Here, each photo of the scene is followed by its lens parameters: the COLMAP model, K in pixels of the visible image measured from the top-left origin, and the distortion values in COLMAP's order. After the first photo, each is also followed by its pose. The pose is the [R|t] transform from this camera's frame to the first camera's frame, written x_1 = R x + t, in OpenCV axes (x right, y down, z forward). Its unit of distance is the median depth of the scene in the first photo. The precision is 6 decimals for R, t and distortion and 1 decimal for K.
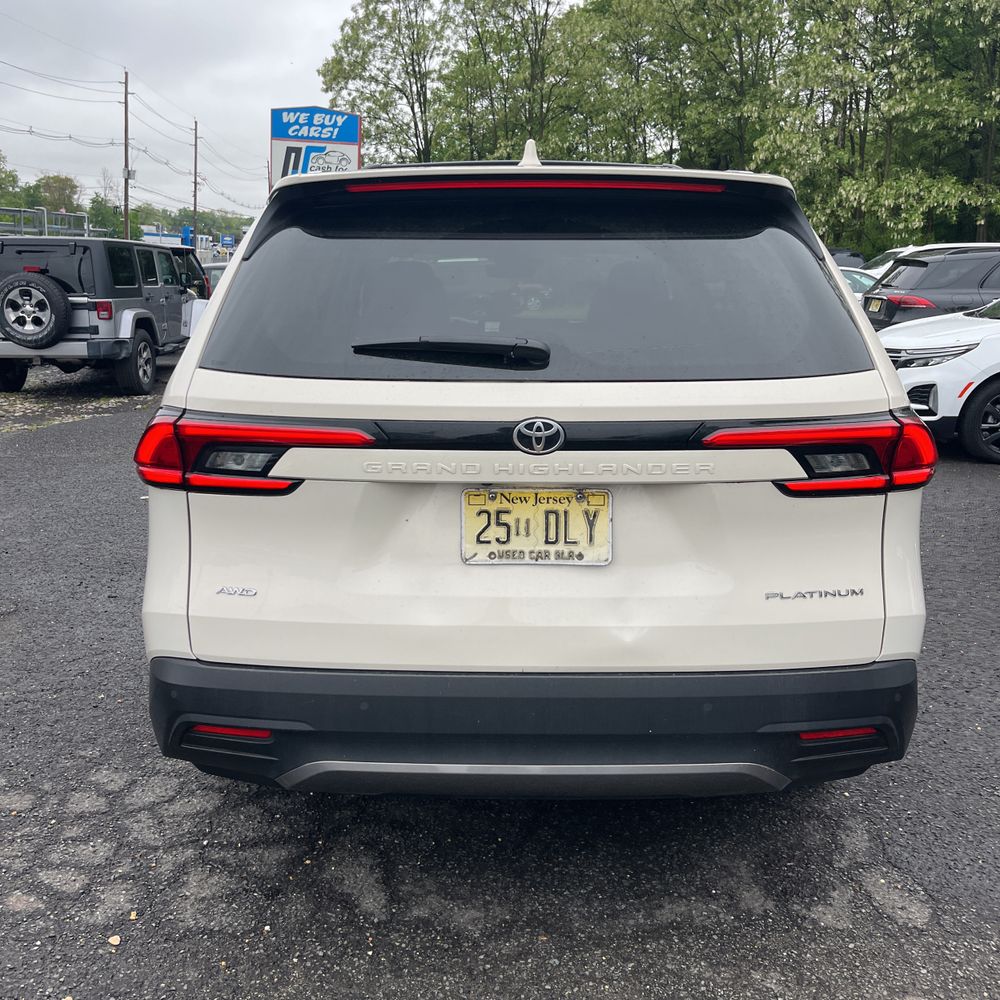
lens RADIAL K [[995.8, 0, 500.0], [0, 995.8, 500.0], [0, 0, 1]] dist [0.016159, 0.005874]
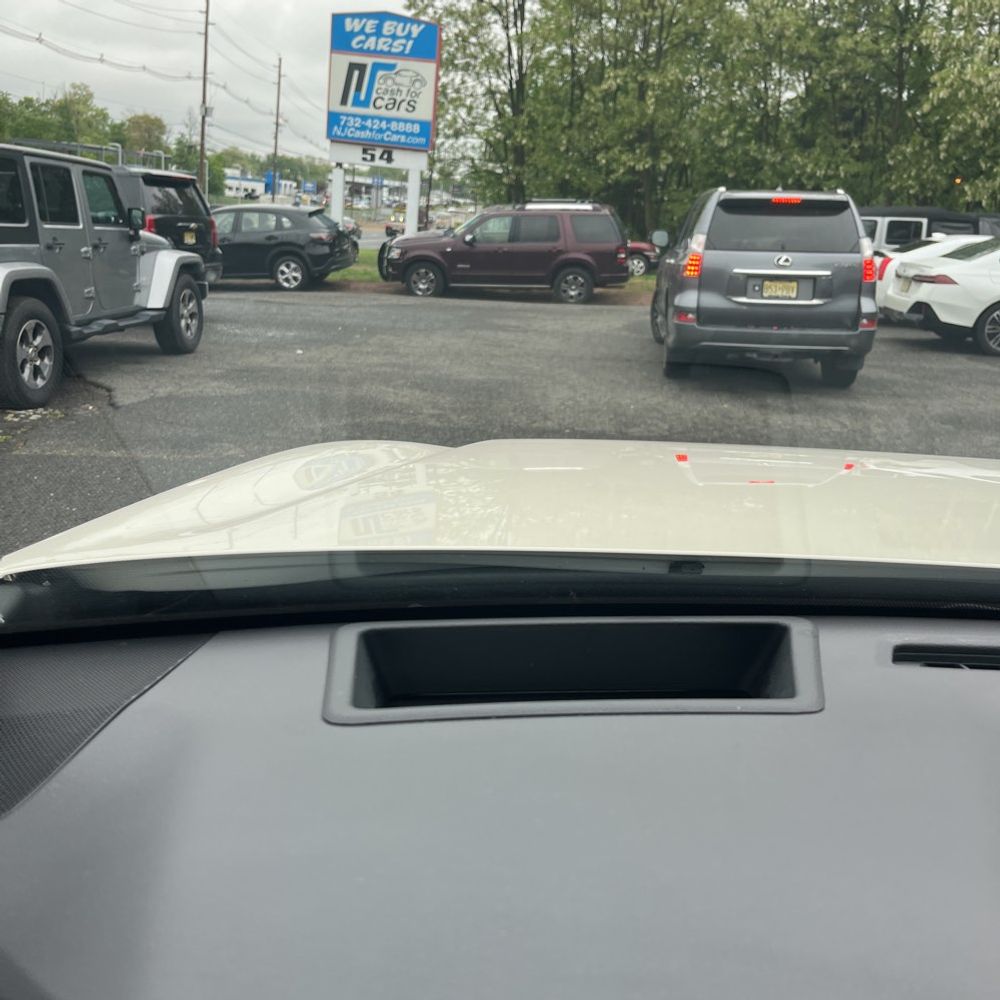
lens RADIAL K [[1004.4, 0, 500.0], [0, 1004.4, 500.0], [0, 0, 1]] dist [0.049512, -0.062079]
pose [[0.995748, 0.058057, -0.071515, -0.012634], [-0.055367, 0.997703, 0.039036, -0.039353], [0.073617, -0.034910, 0.996675, 0.181203]]
